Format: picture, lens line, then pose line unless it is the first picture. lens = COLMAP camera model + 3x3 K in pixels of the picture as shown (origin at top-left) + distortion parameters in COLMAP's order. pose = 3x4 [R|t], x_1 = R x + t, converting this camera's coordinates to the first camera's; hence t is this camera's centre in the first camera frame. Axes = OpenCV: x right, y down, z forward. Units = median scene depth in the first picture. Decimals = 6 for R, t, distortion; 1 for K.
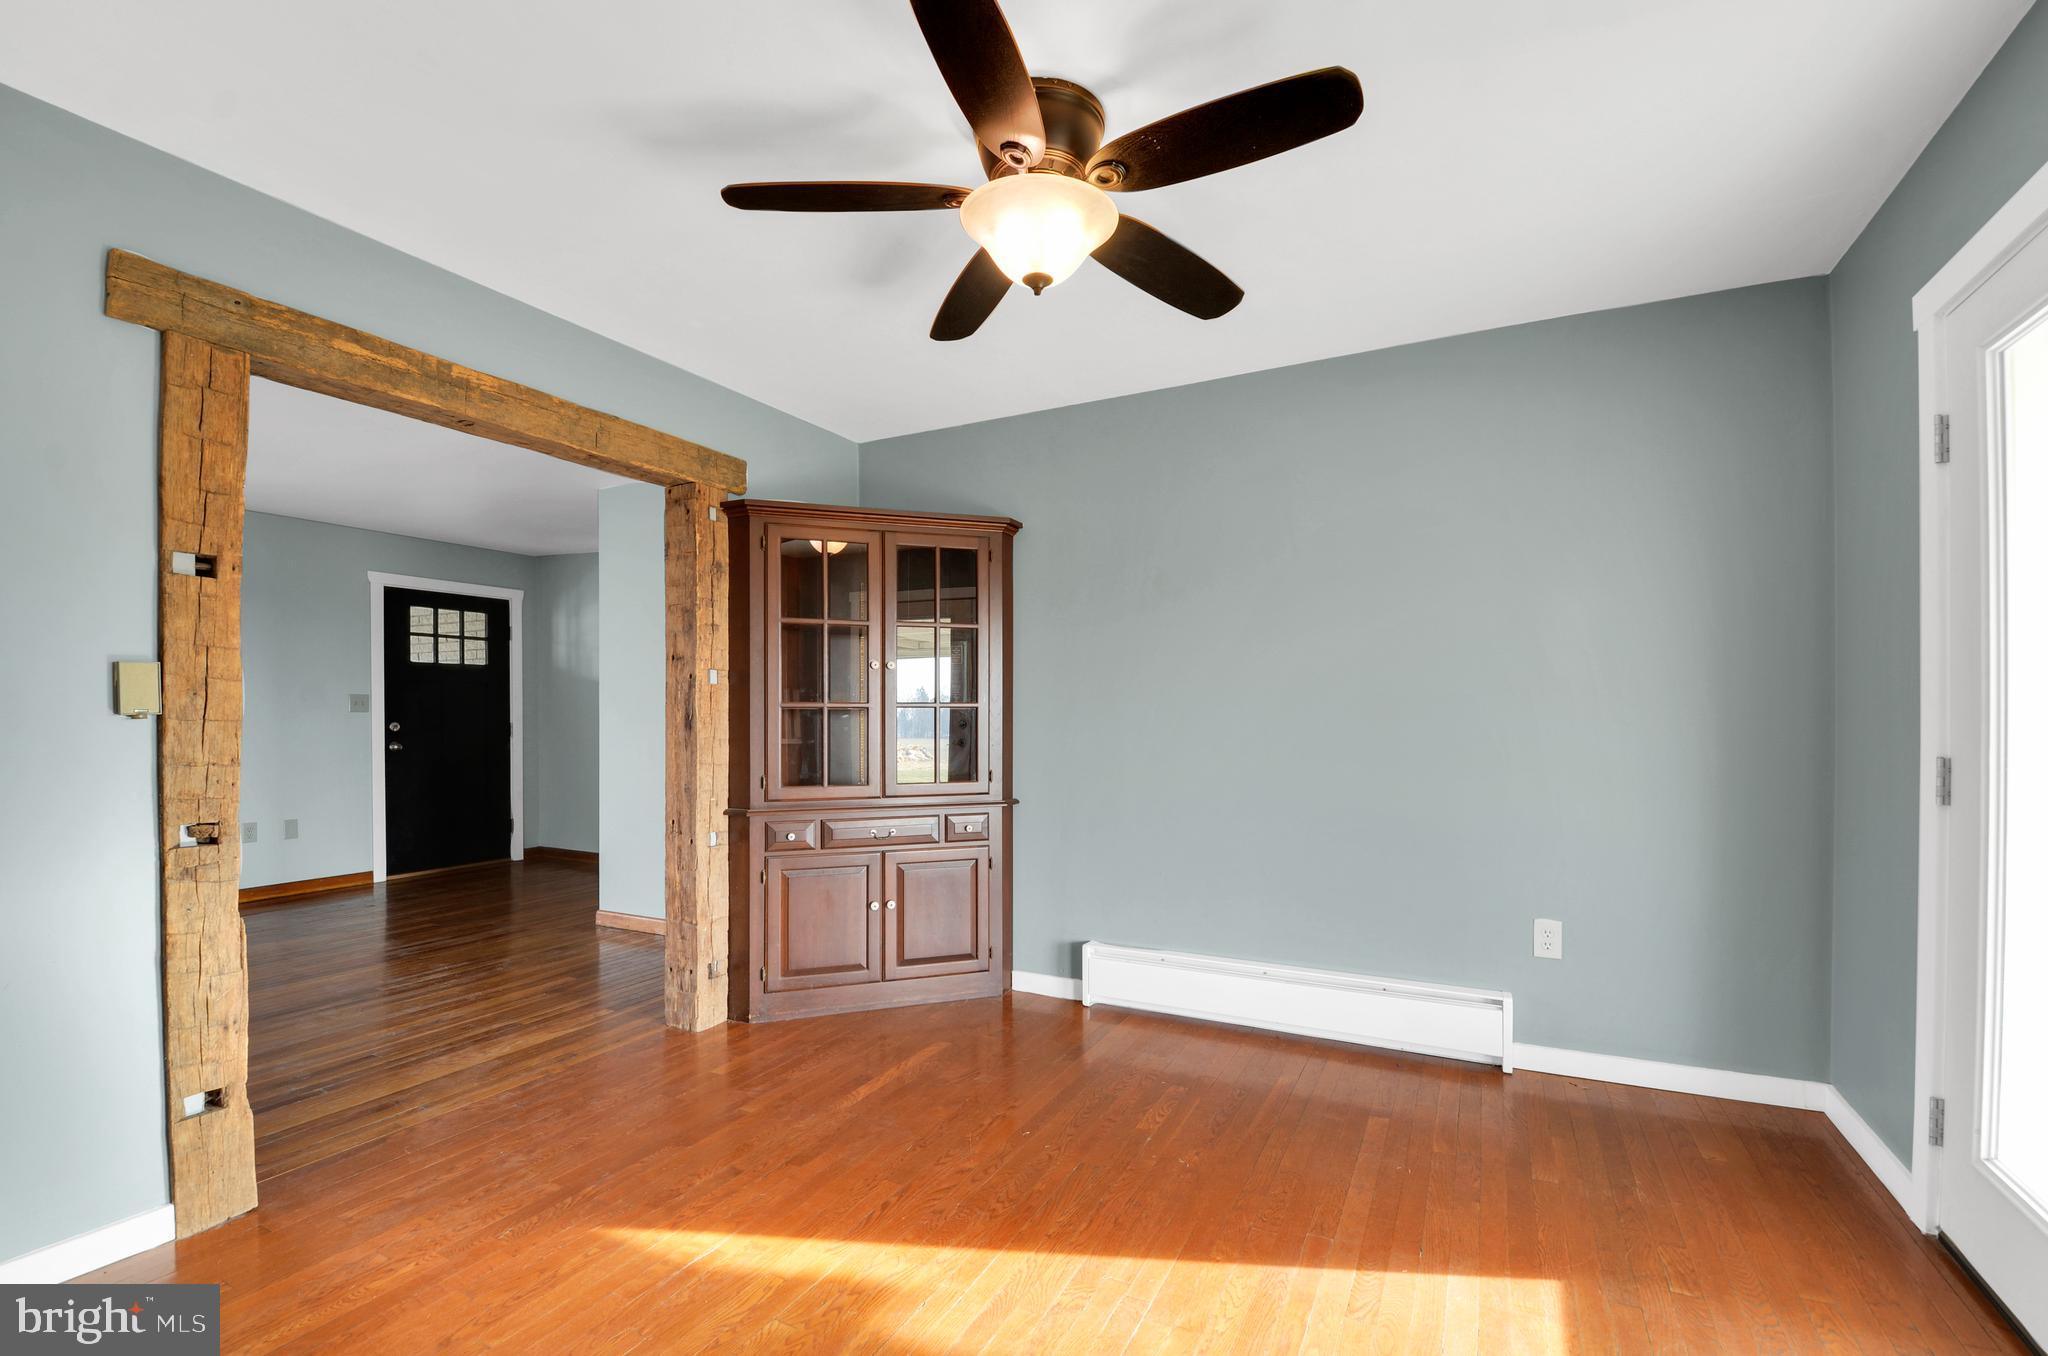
lens RADIAL K [[926.0, 0, 1034.5], [0, 926.0, 722.2], [0, 0, 1]] dist [-0.002085, -0.004298]
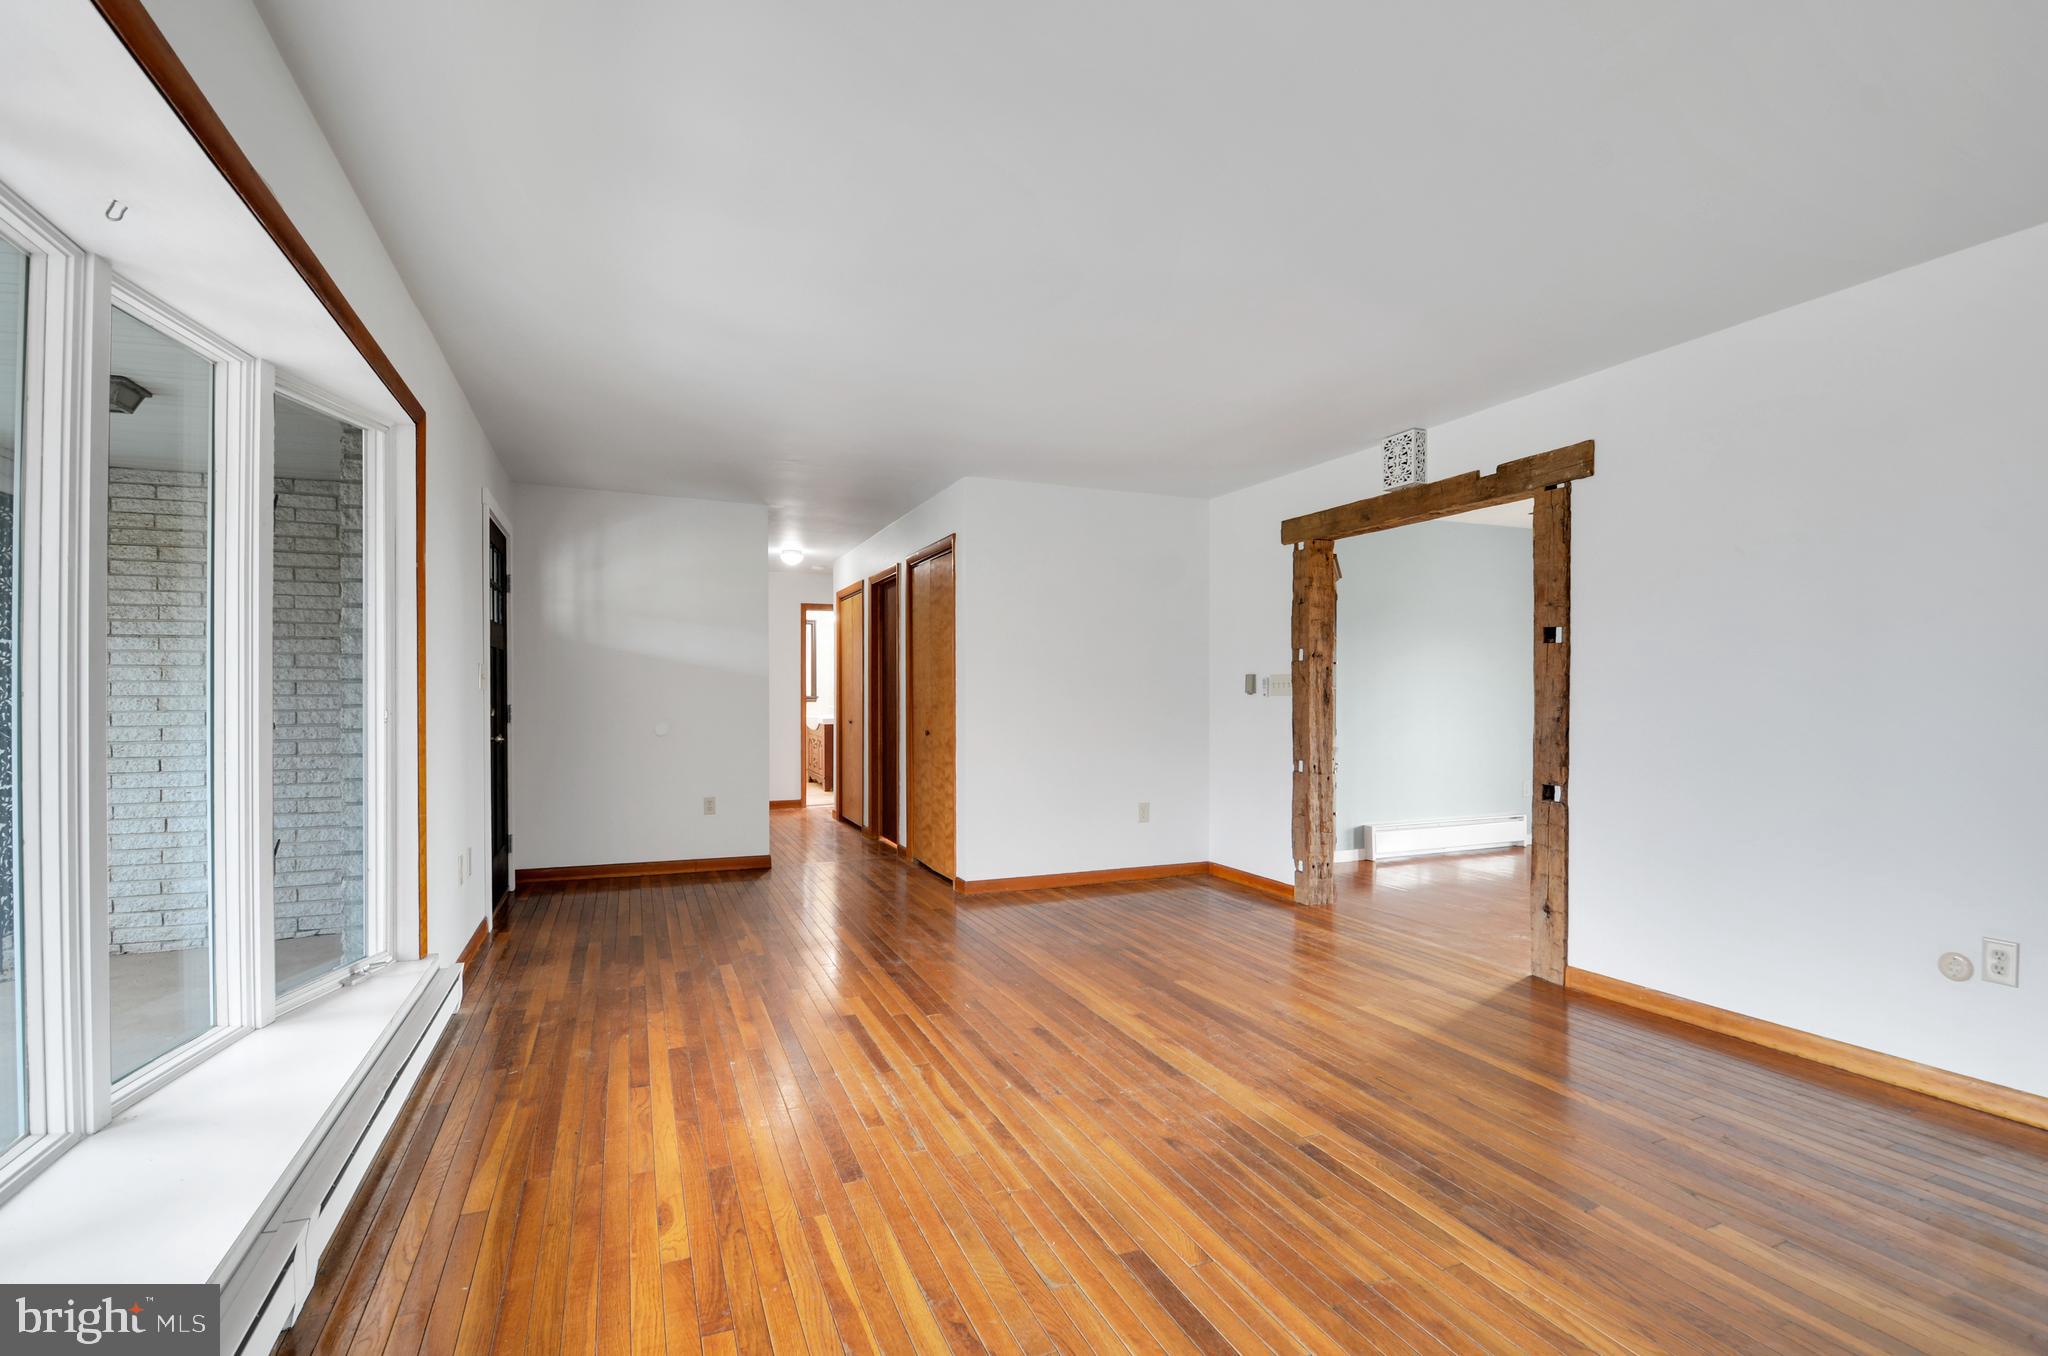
lens RADIAL K [[944.6, 0, 1029.7], [0, 944.6, 692.6], [0, 0, 1]] dist [-0.006213, -0.000453]
pose [[0.635315, -0.000570, 0.772253, -0.950637], [0.005654, 0.999976, -0.003913, -0.003472], [-0.772233, 0.006852, 0.635303, 0.201789]]
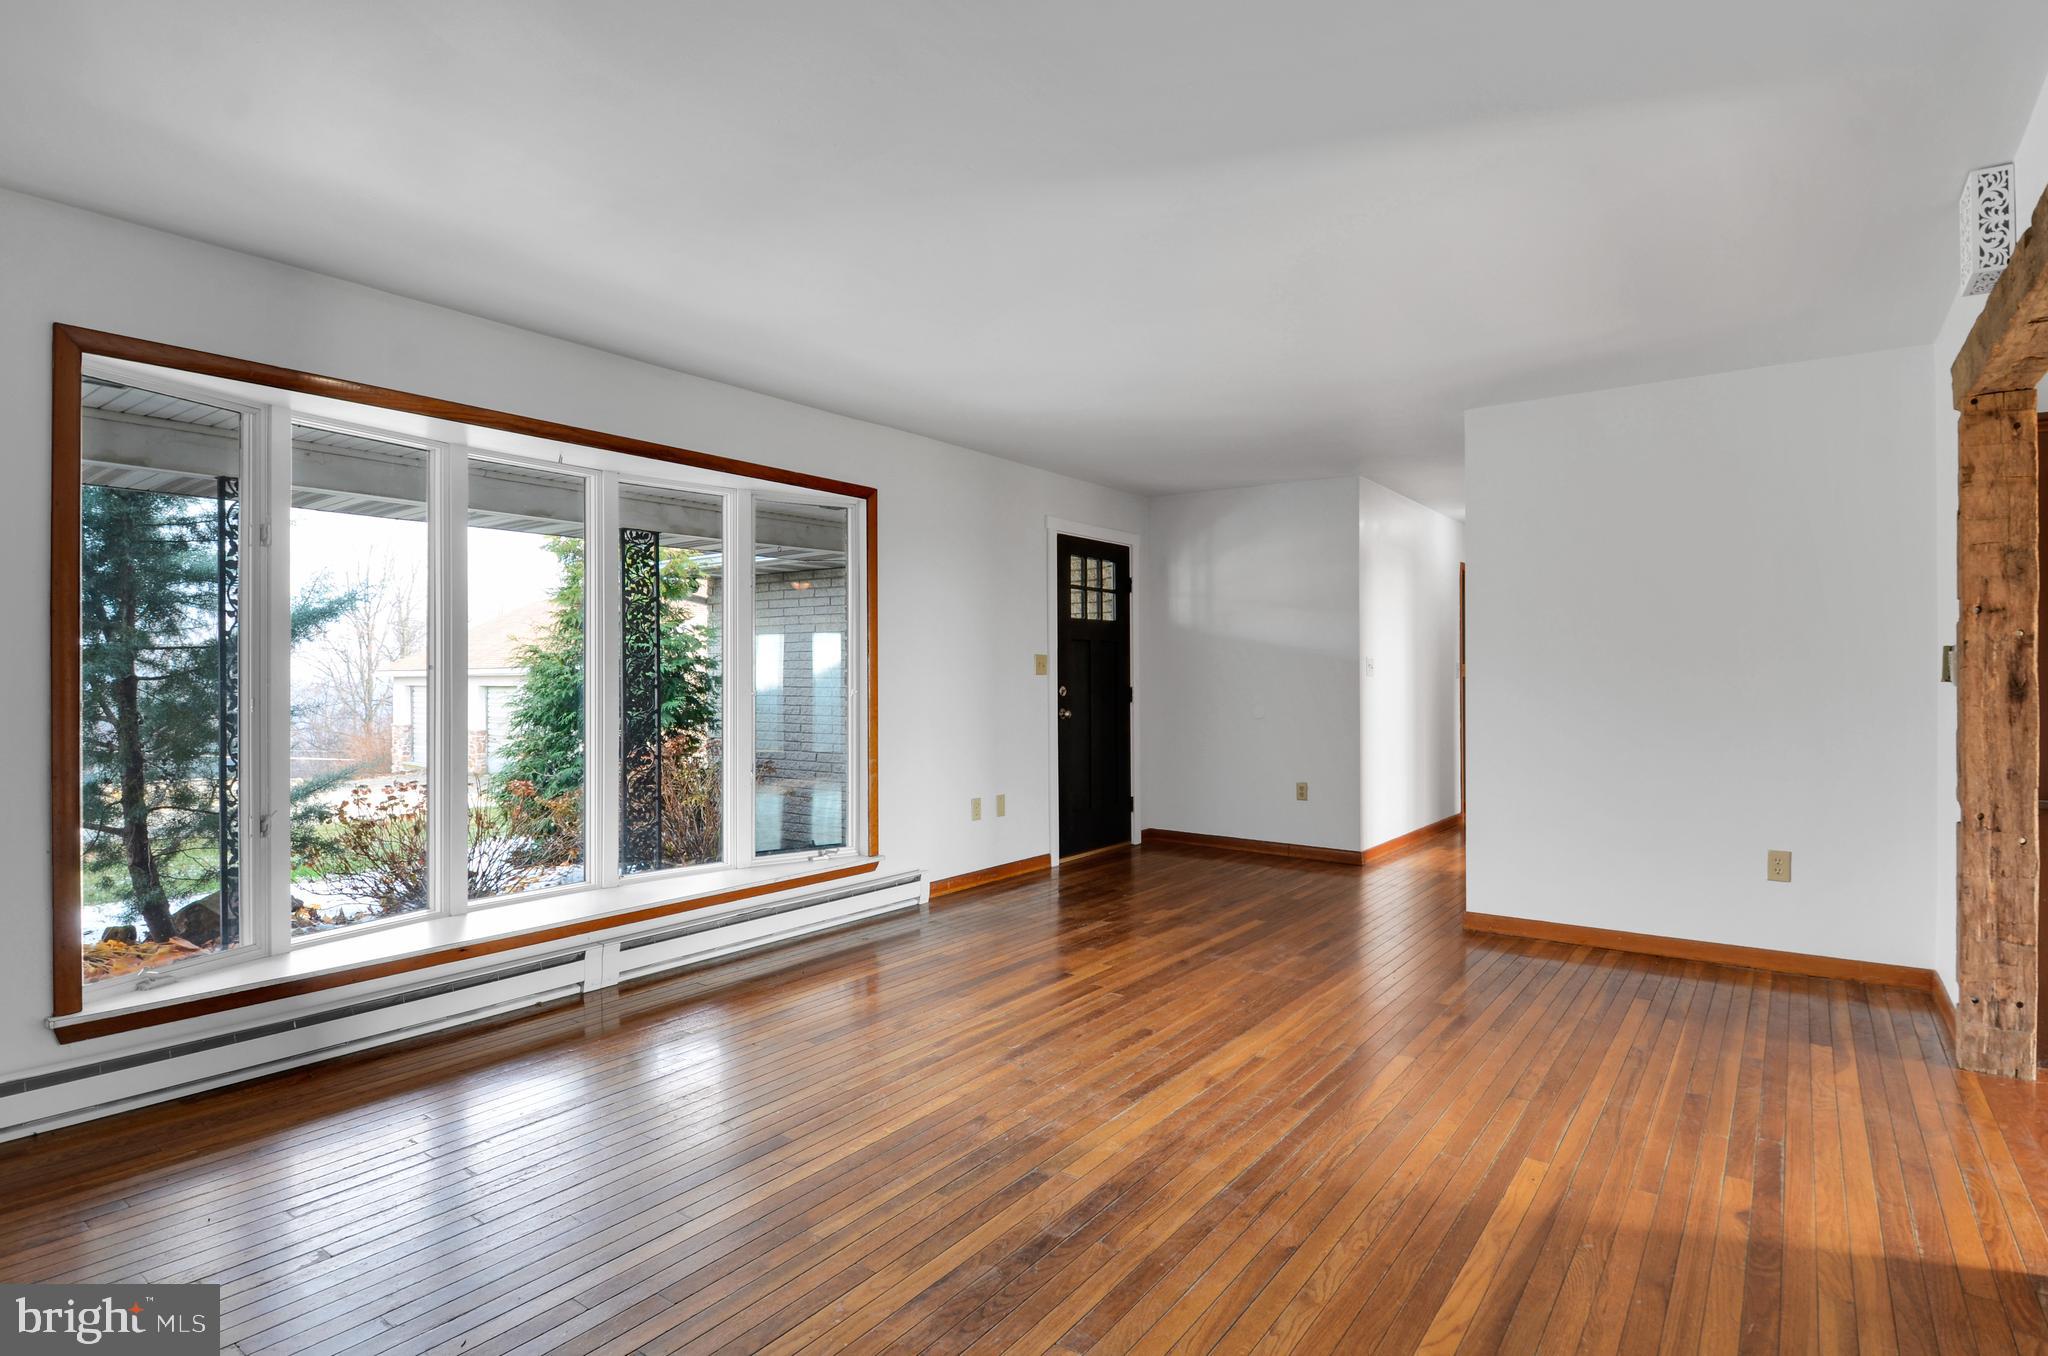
lens RADIAL K [[1078.5, 0, 1019.9], [0, 1078.5, 670.5], [0, 0, 1]] dist [-0.005454, -0.001431]
pose [[0.985095, 0.000337, -0.172009, -0.539039], [-0.002569, 0.999915, -0.012755, -0.001557], [0.171991, 0.013006, 0.985013, -0.027383]]
